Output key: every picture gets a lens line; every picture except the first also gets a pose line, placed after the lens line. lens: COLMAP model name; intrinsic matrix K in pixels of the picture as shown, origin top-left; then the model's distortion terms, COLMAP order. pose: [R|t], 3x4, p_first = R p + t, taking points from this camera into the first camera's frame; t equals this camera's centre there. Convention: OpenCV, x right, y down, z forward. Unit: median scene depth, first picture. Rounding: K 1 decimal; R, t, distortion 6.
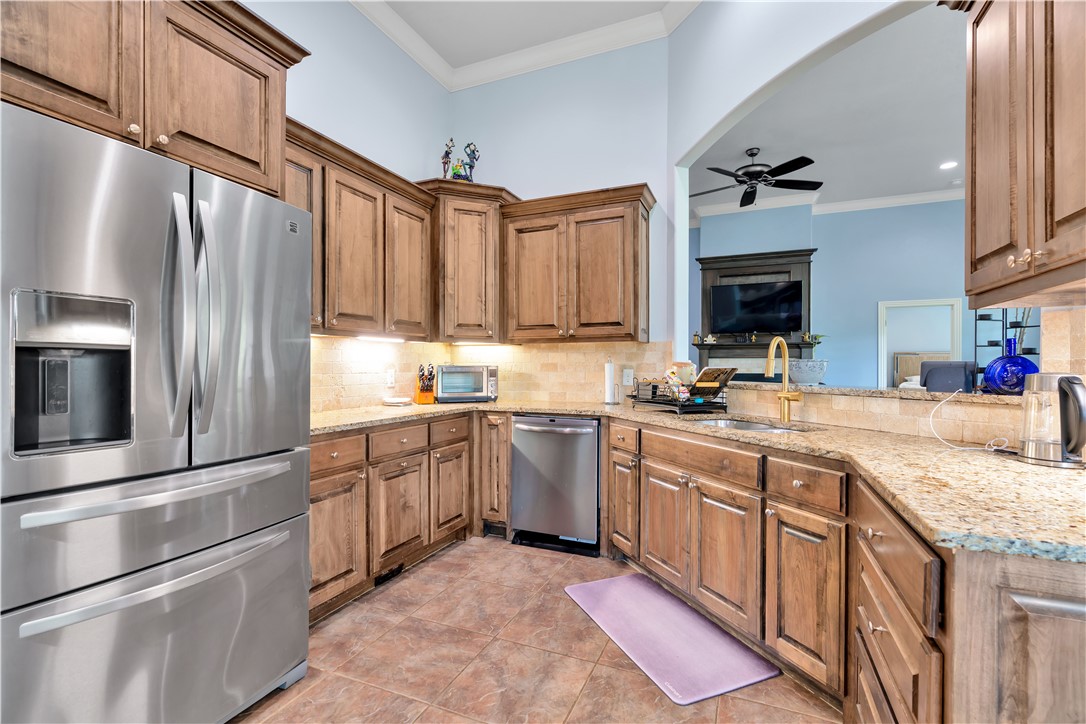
lens RADIAL K [[489.3, 0, 545.5], [0, 489.3, 366.9], [0, 0, 1]] dist [-0.013469, 0.005417]
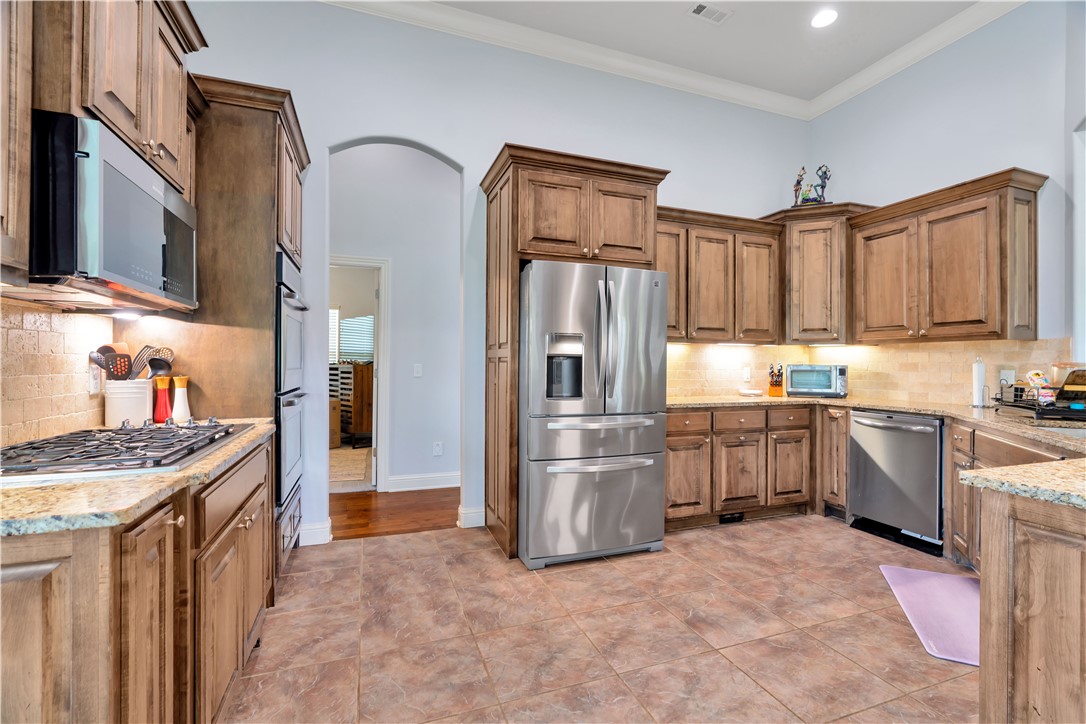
lens RADIAL K [[489.3, 0, 545.5], [0, 489.3, 366.9], [0, 0, 1]] dist [-0.013469, 0.005417]
pose [[0.687525, 0.010082, -0.726090, 0.285661], [-0.007516, 0.999949, 0.006768, -0.000870], [0.726121, 0.000804, 0.687566, -0.287319]]
